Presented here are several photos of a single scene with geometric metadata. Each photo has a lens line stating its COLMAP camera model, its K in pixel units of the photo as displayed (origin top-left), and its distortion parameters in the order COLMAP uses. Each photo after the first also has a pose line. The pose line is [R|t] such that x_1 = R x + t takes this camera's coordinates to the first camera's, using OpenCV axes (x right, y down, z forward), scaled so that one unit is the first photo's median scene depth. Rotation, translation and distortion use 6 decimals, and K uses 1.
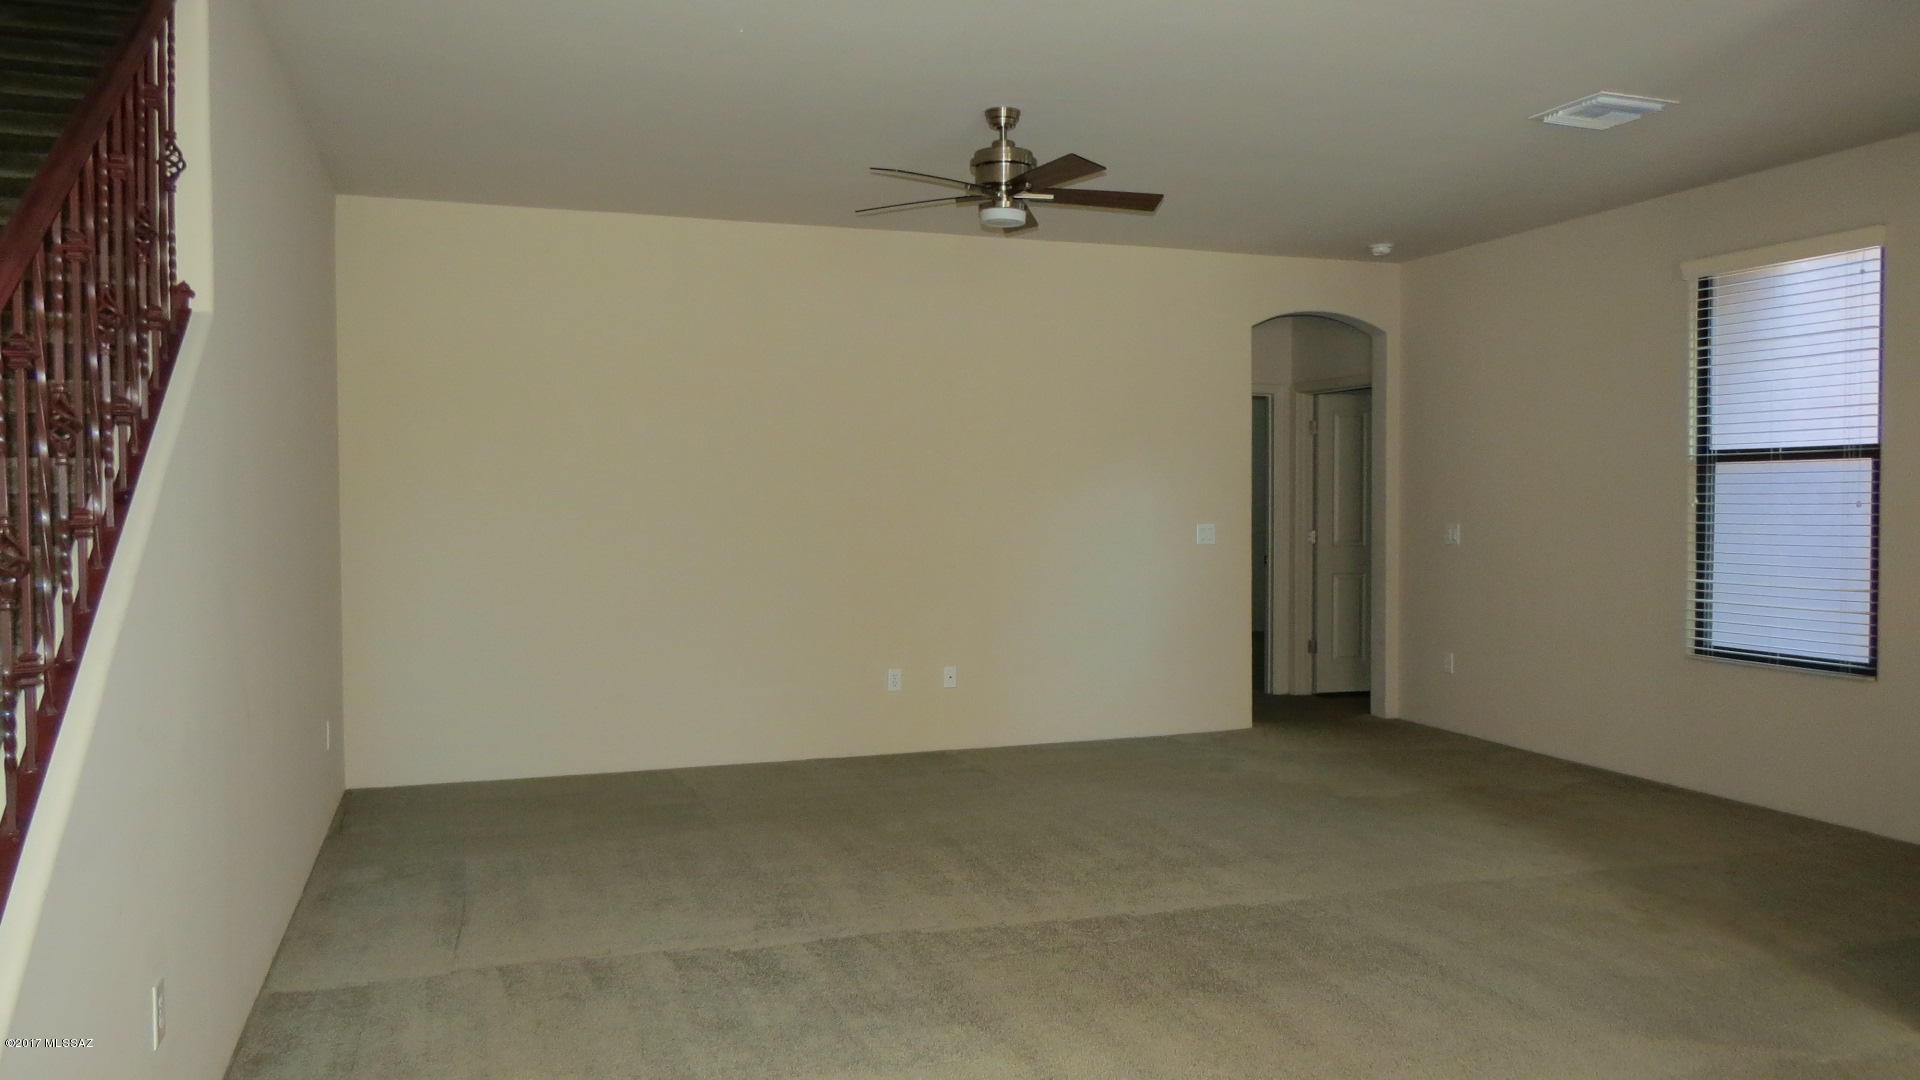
lens RADIAL K [[1411.1, 0, 960.0], [0, 1411.1, 540.0], [0, 0, 1]] dist [-0.006555, -0.003327]
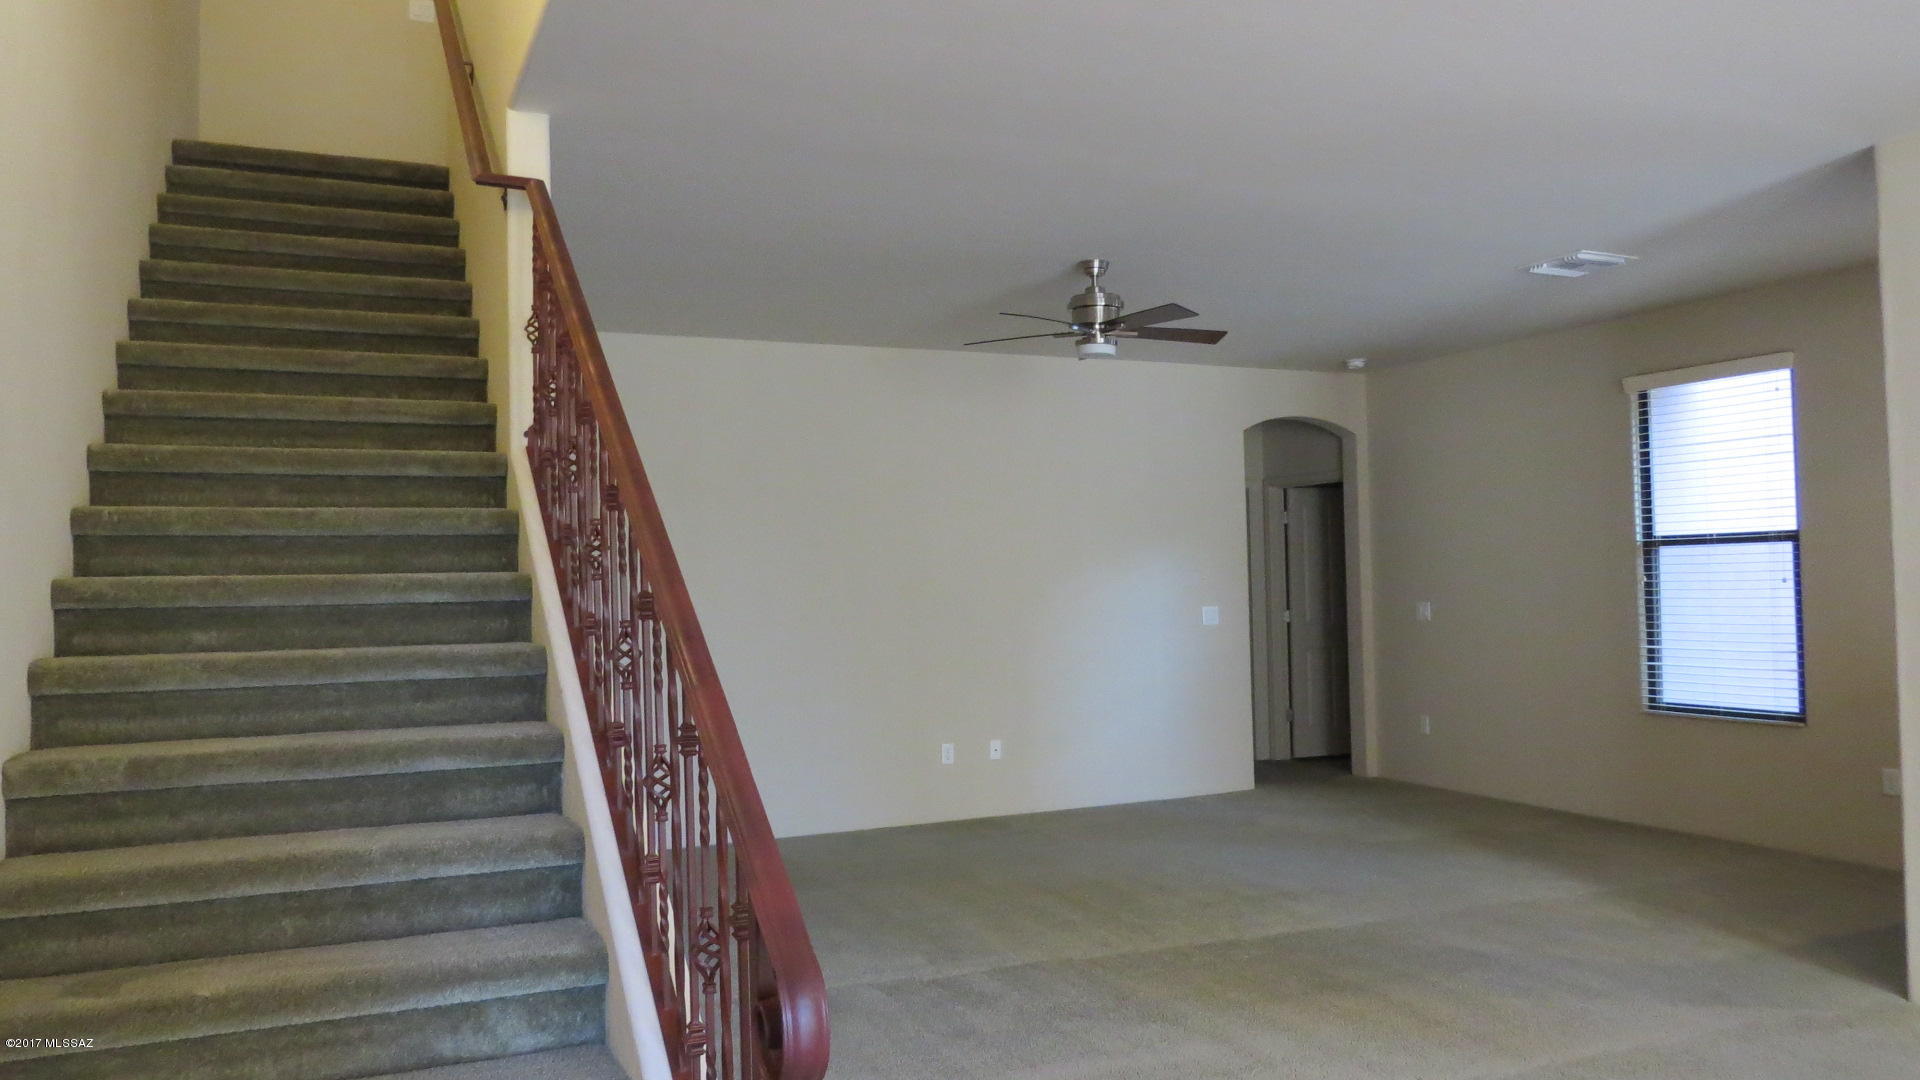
lens RADIAL K [[1438.5, 0, 960.0], [0, 1438.5, 540.0], [0, 0, 1]] dist [0.004704, 0.006019]
pose [[0.994861, -0.015211, 0.100100, -0.170383], [0.021076, 0.998106, -0.057795, -0.002750], [-0.099031, 0.059608, 0.993297, -0.146554]]
